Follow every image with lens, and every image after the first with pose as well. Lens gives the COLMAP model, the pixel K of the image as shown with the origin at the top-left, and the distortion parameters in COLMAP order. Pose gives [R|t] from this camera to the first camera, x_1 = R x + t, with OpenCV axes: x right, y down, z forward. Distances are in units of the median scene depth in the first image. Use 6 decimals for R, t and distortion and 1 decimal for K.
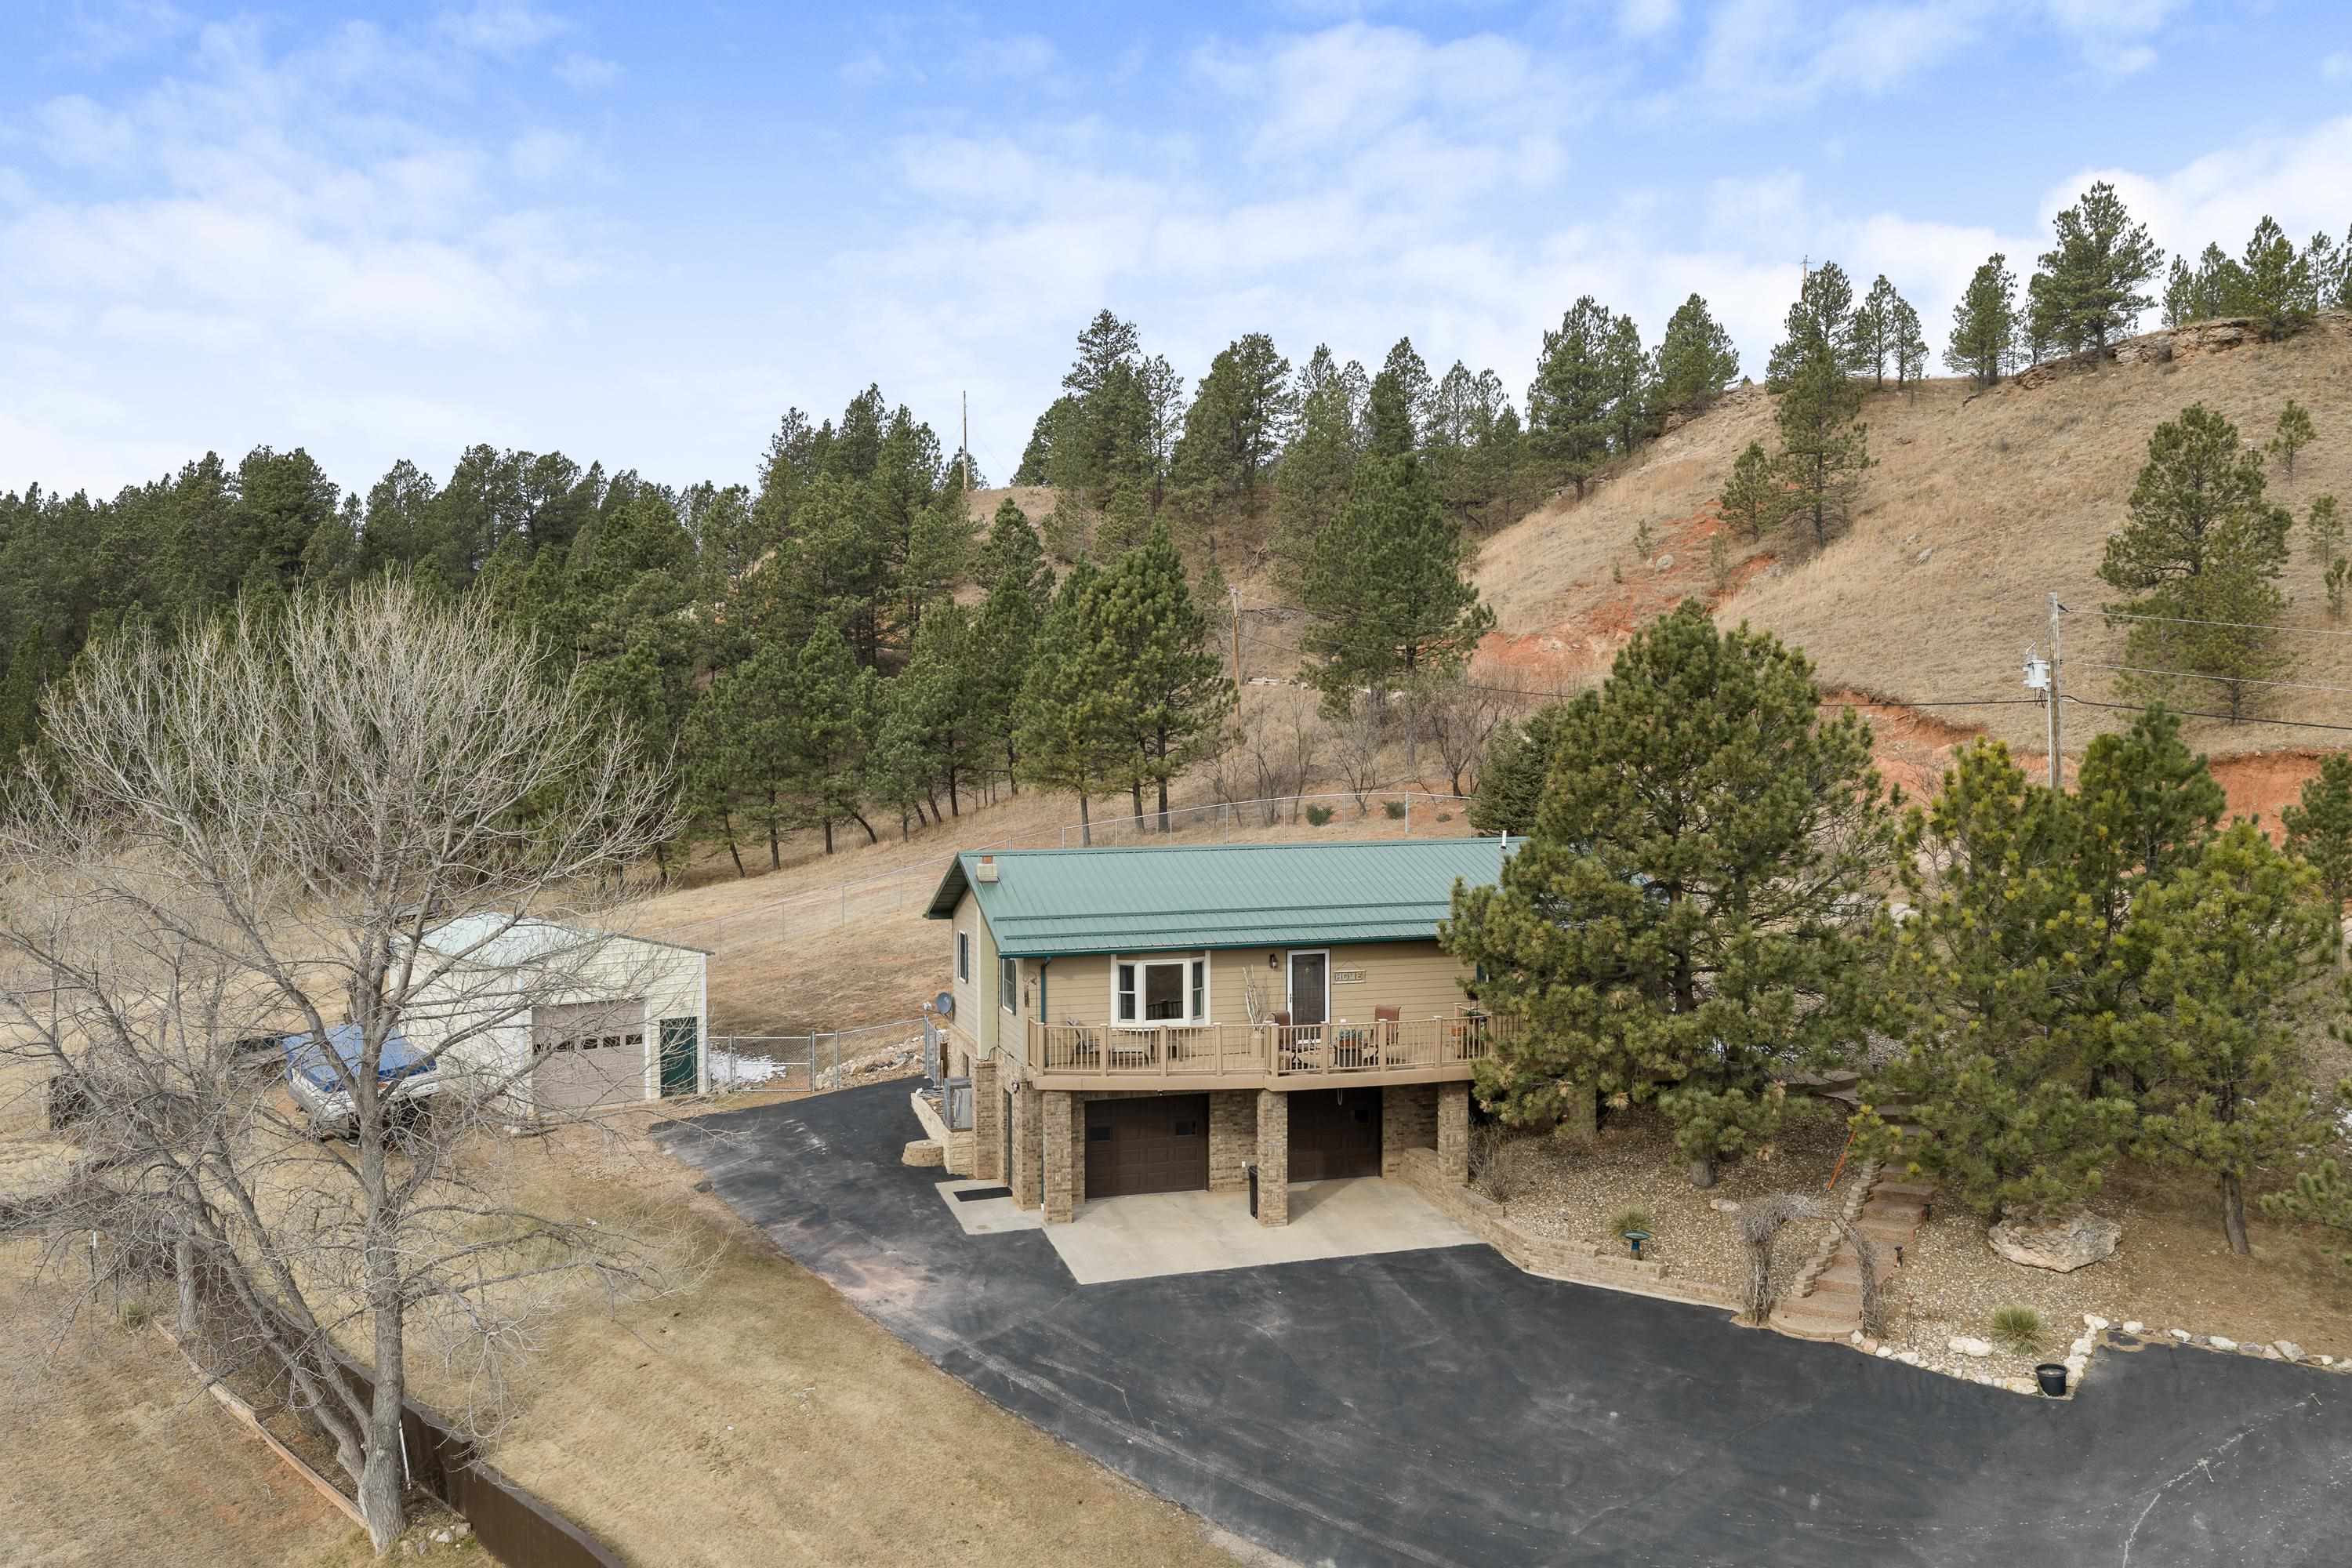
lens RADIAL K [[1995.8, 0, 1176.0], [0, 1995.8, 784.0], [0, 0, 1]] dist [0.007498, -0.001976]
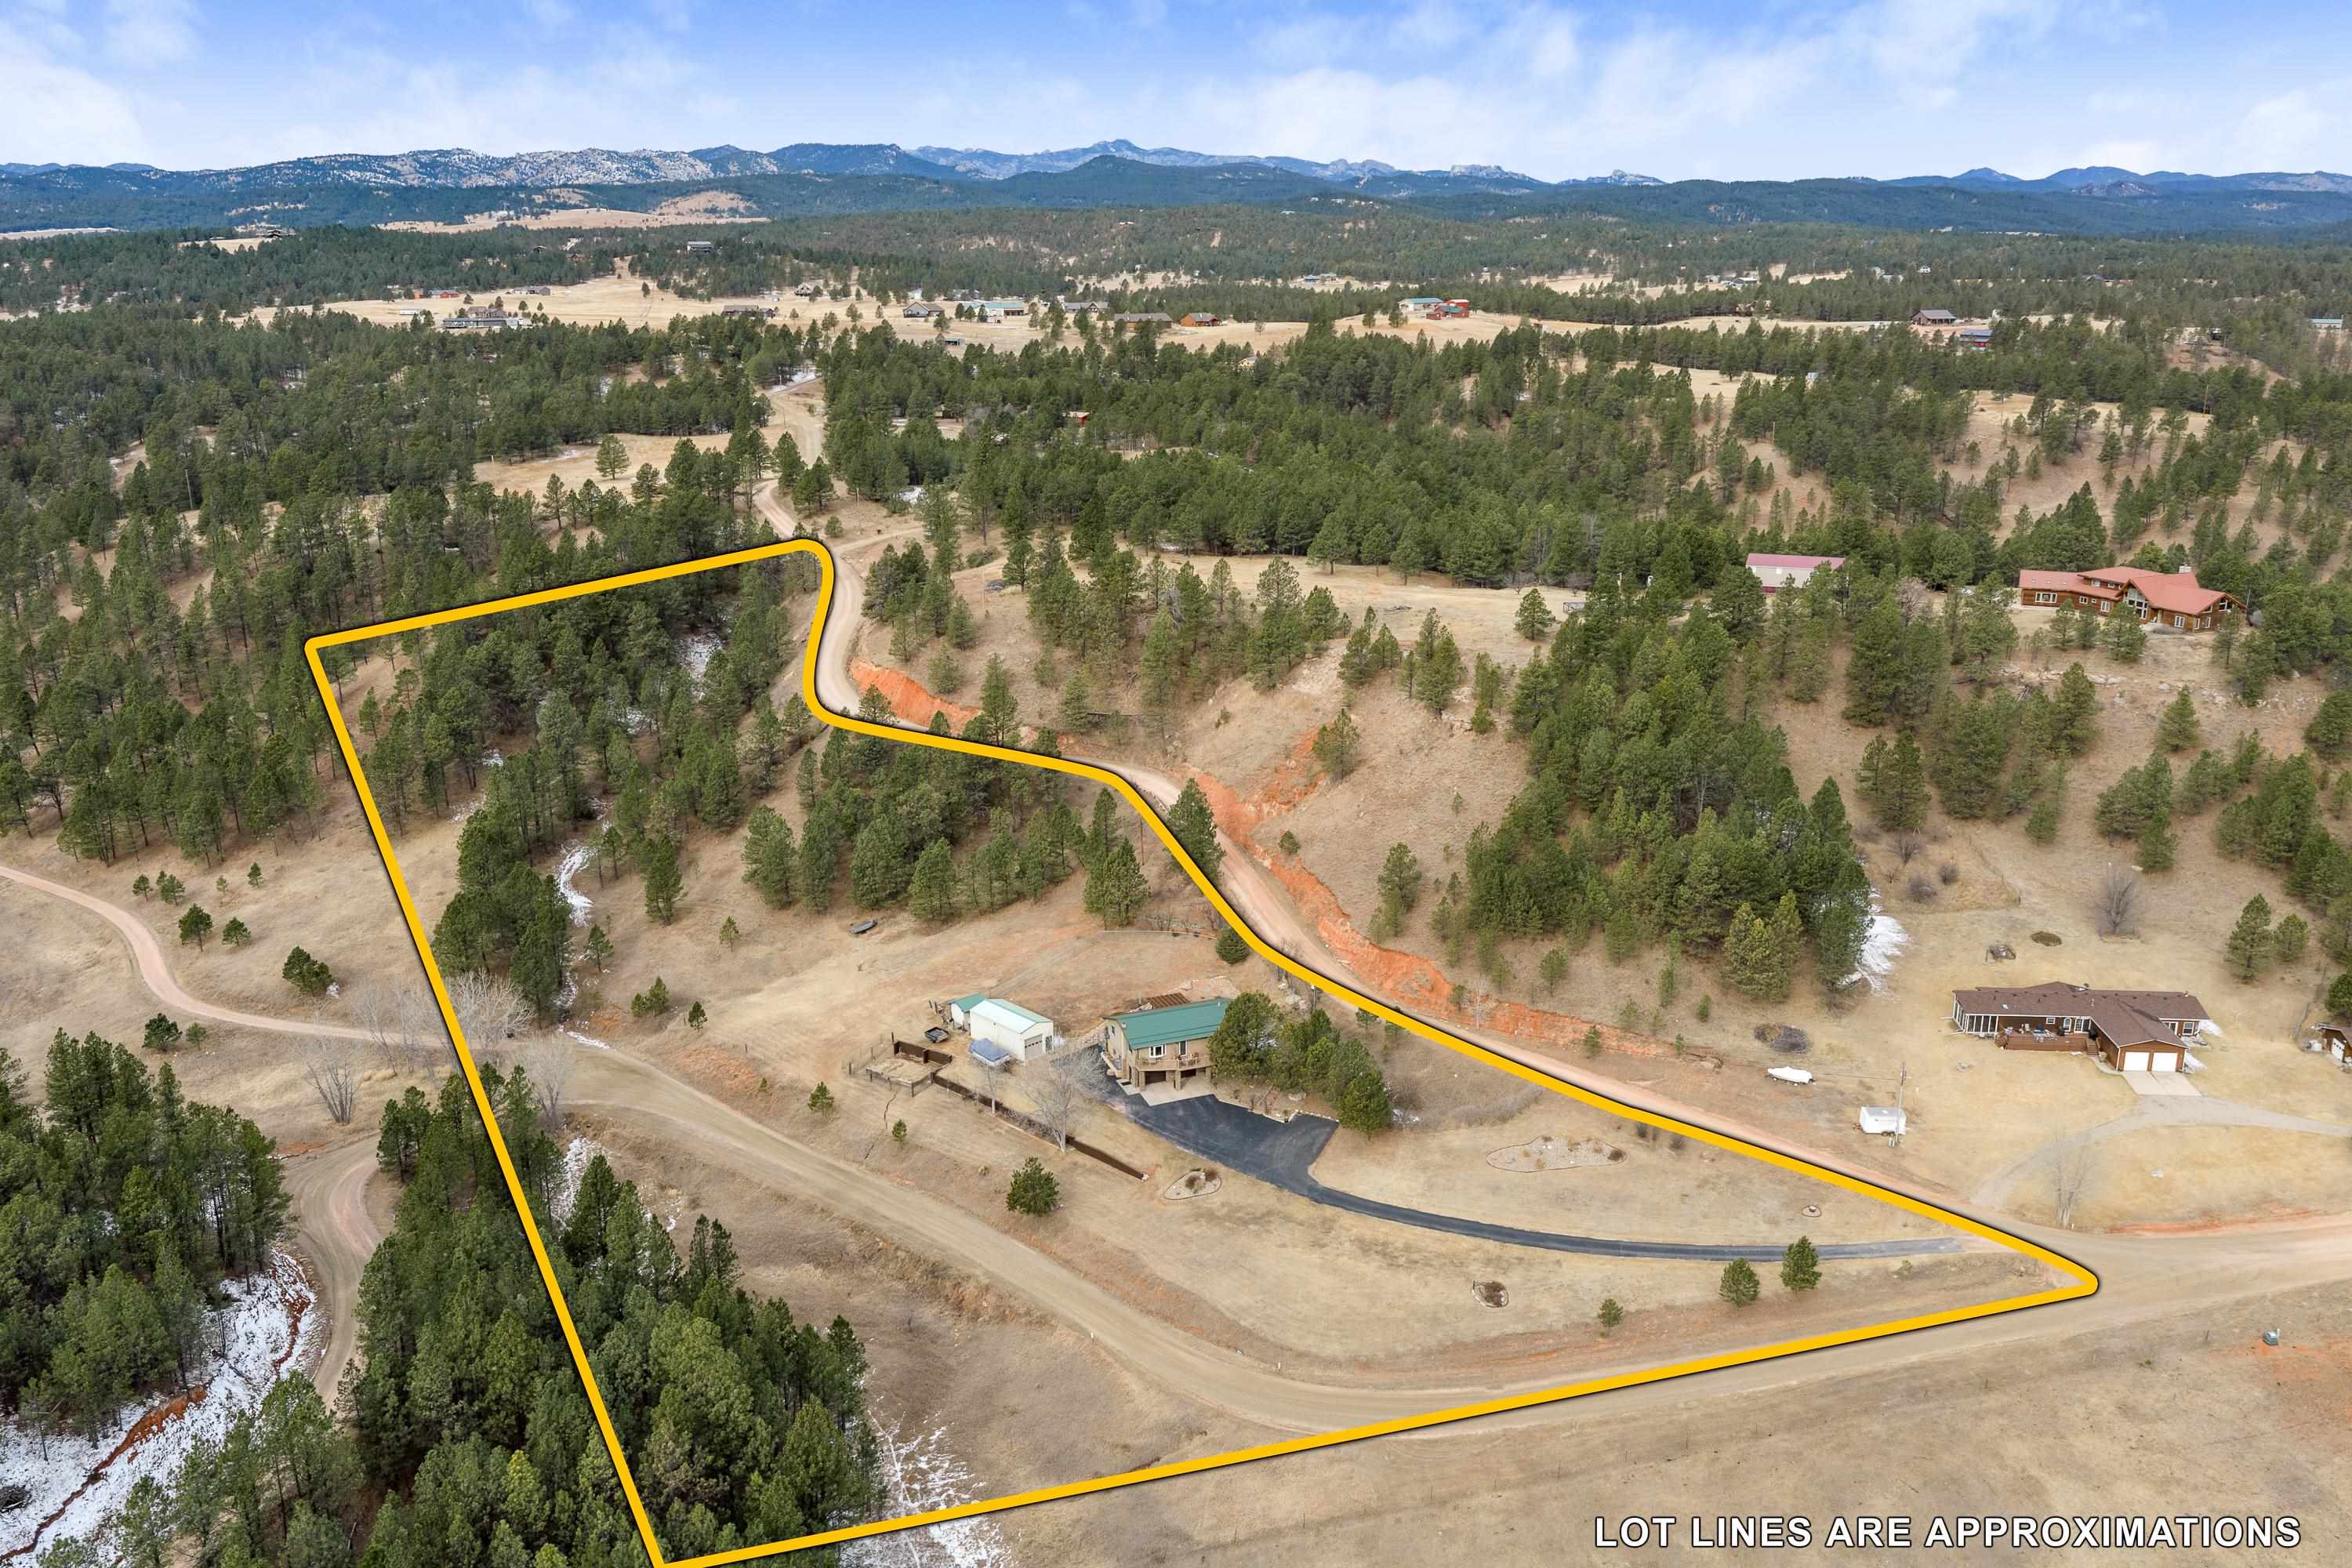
lens RADIAL K [[1858.6, 0, 1176.0], [0, 1858.6, 784.0], [0, 0, 1]] dist [0.007762, 0.000575]
pose [[0.994290, -0.023223, 0.104159, -0.582346], [-0.002952, 0.969675, 0.244379, -2.287379], [-0.106675, -0.243291, 0.964069, -4.670509]]
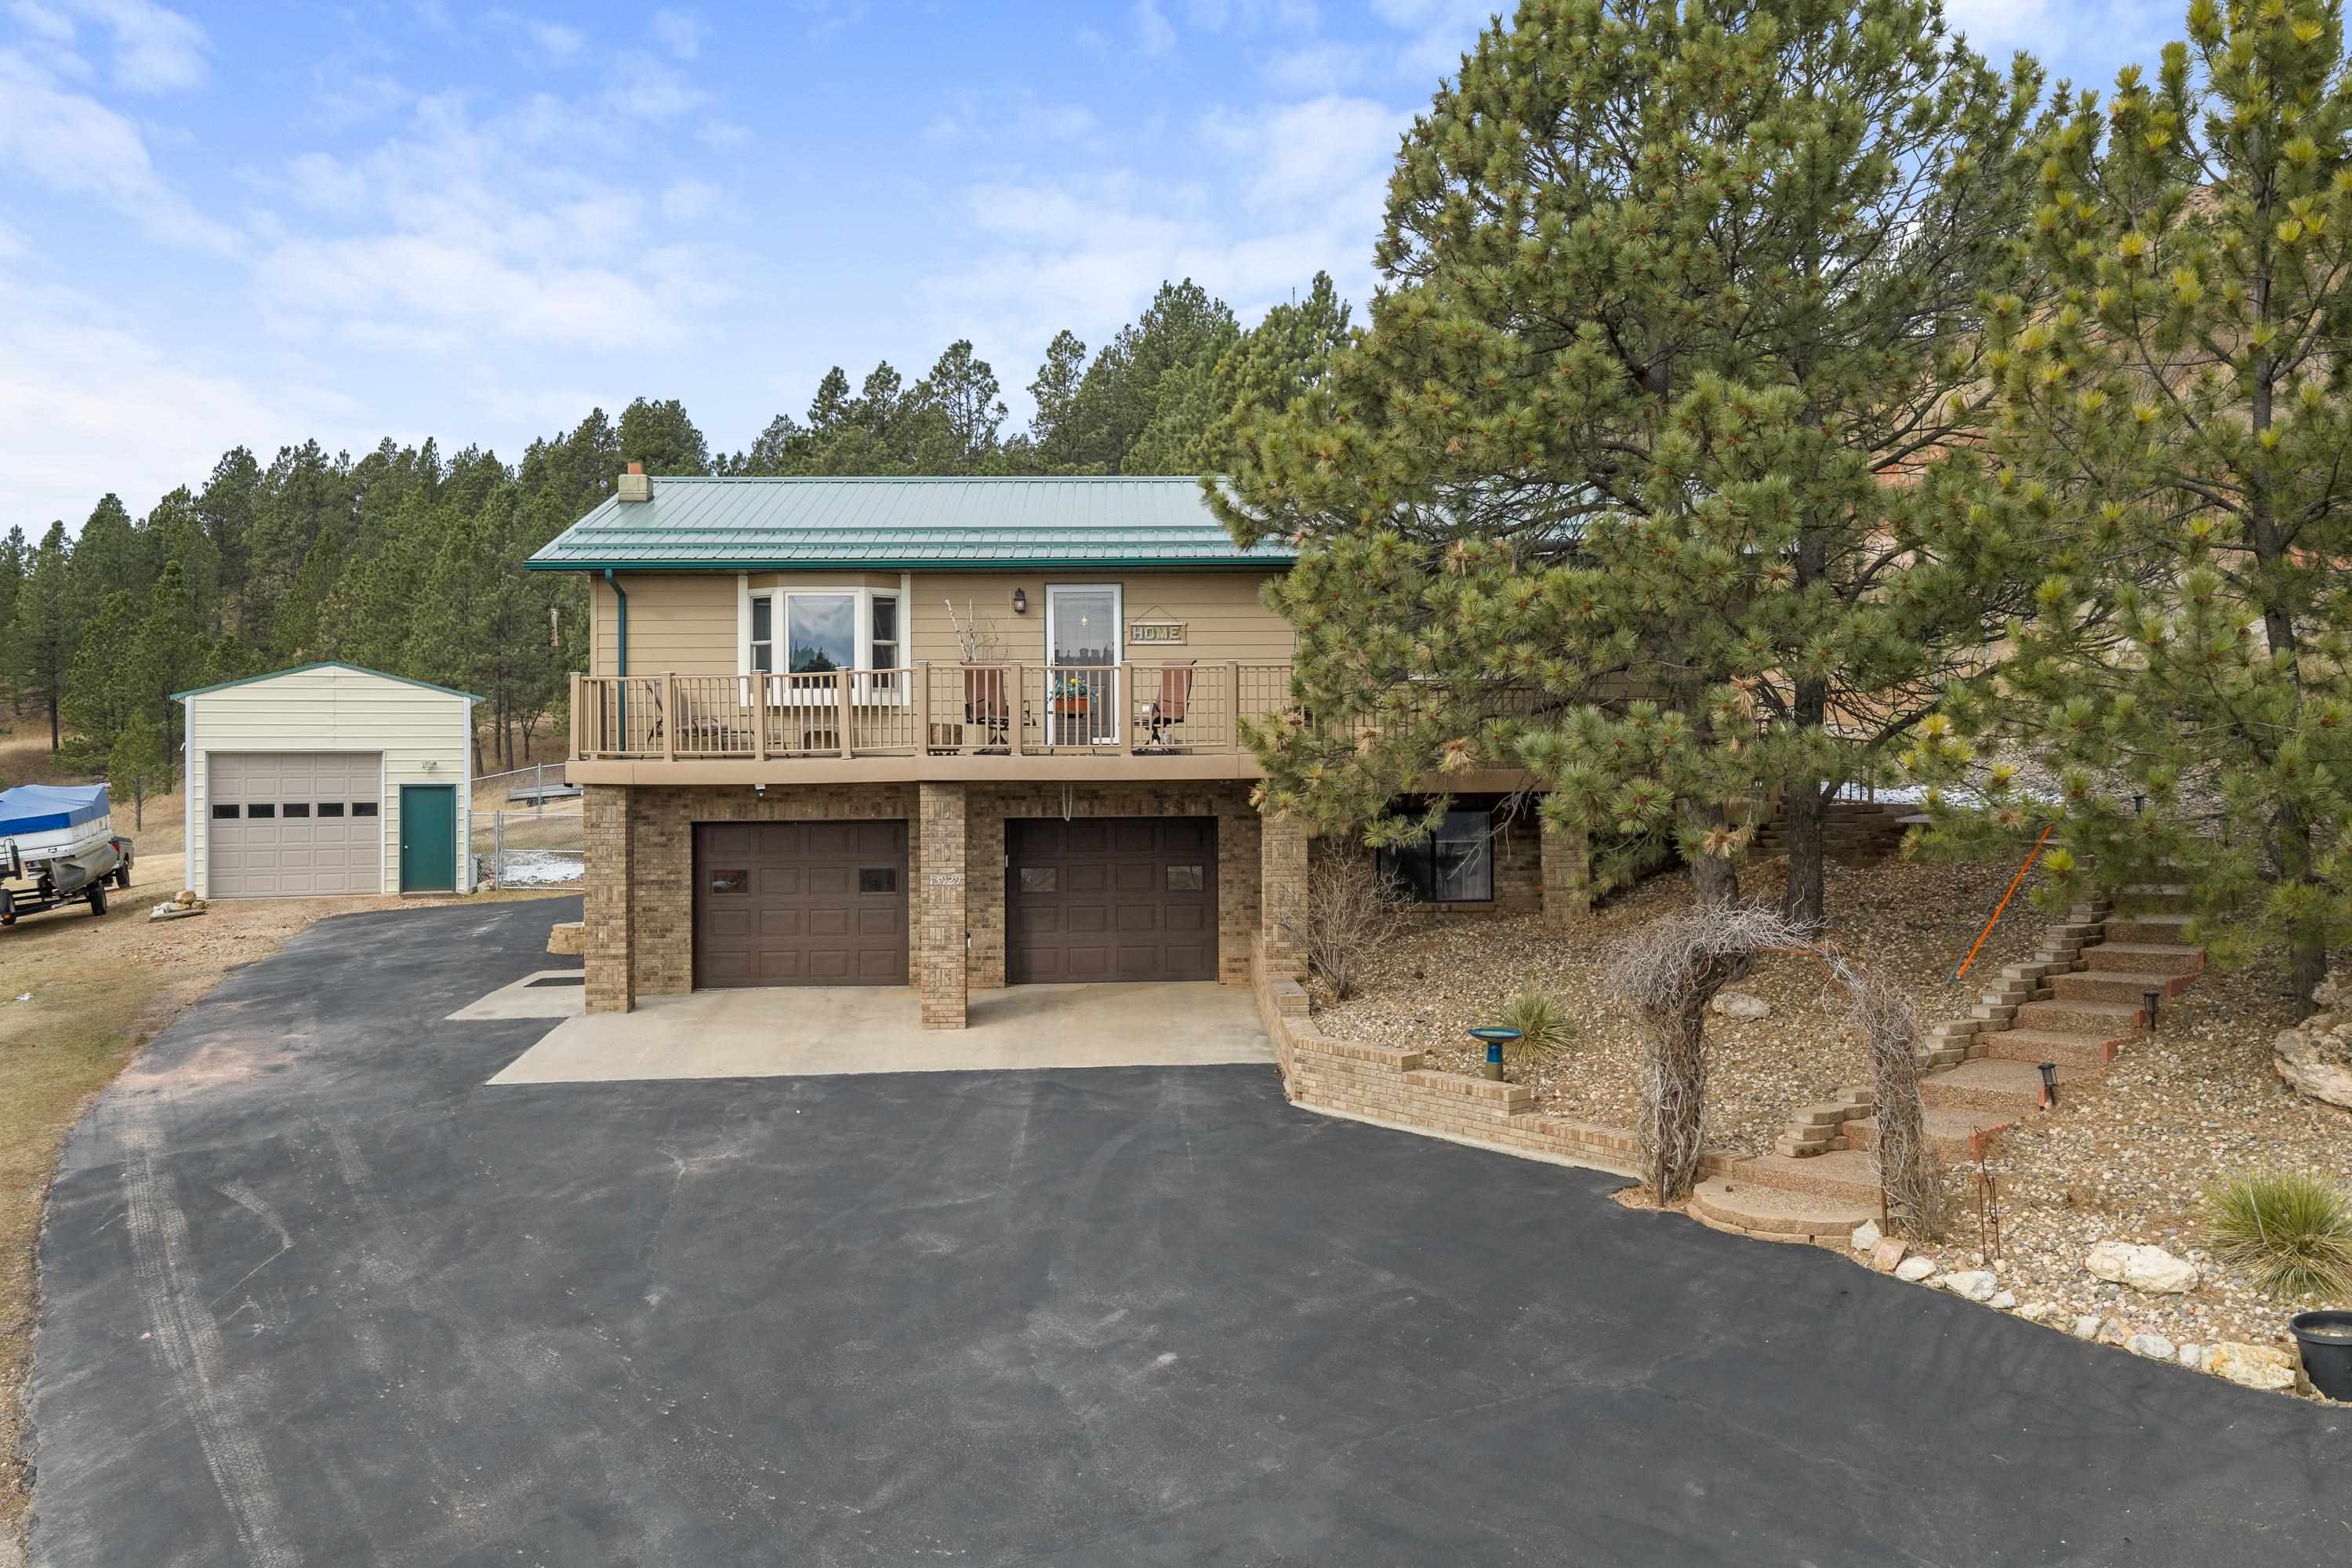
lens RADIAL K [[2003.2, 0, 1154.1], [0, 2003.2, 736.4], [0, 0, 1]] dist [0.005261, 0.000371]
pose [[0.970143, 0.002592, -0.242520, 0.277836], [-0.009369, 0.999597, -0.026792, 0.173311], [0.242352, 0.028264, 0.969776, 0.519644]]
